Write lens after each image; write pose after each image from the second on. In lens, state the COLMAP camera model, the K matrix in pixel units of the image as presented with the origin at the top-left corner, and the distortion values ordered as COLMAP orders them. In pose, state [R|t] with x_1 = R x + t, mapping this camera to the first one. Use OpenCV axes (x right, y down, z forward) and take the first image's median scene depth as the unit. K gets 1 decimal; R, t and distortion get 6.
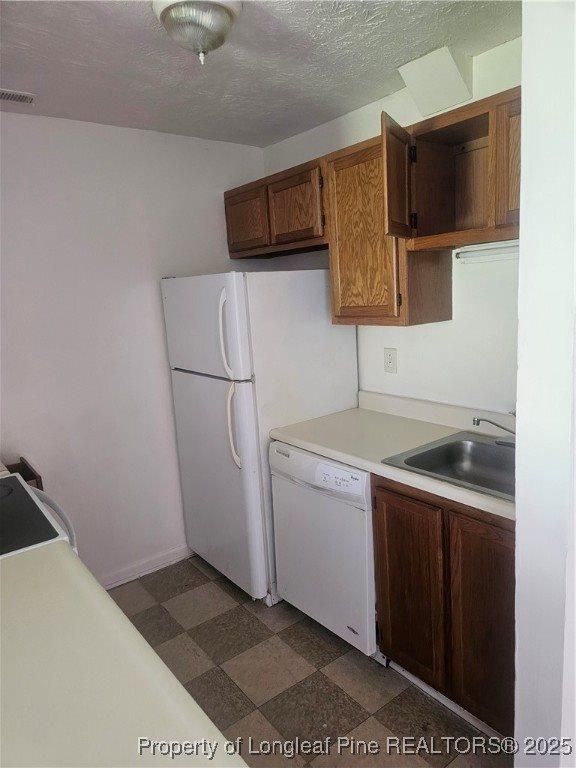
lens RADIAL K [[515.5, 0, 288.0], [0, 515.5, 384.0], [0, 0, 1]] dist [0.035568, -0.062382]
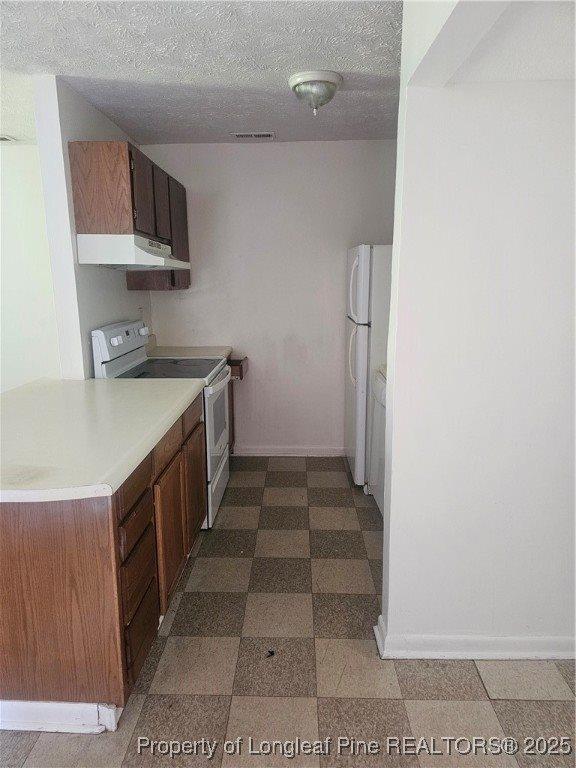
lens RADIAL K [[515.5, 0, 288.0], [0, 515.5, 384.0], [0, 0, 1]] dist [0.035568, -0.062382]
pose [[0.776257, 0.185037, -0.602650, 0.633663], [-0.156008, 0.982604, 0.100749, 0.042877], [0.610808, 0.015811, 0.791621, -0.231432]]
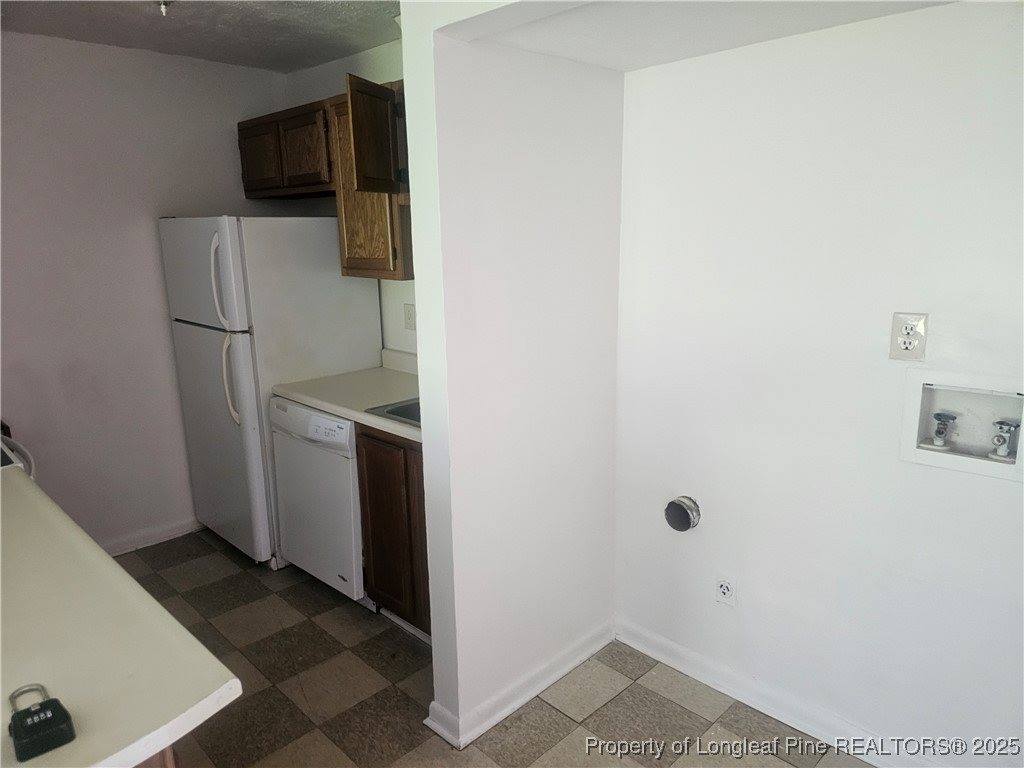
lens RADIAL K [[687.3, 0, 508.9], [0, 687.3, 394.8], [0, 0, 1]] dist [0.035568, -0.062382]
pose [[0.990269, 0.013788, 0.138482, 0.234621], [-0.020282, 0.998754, 0.045598, 0.042489], [-0.137681, -0.047963, 0.989315, -0.340294]]
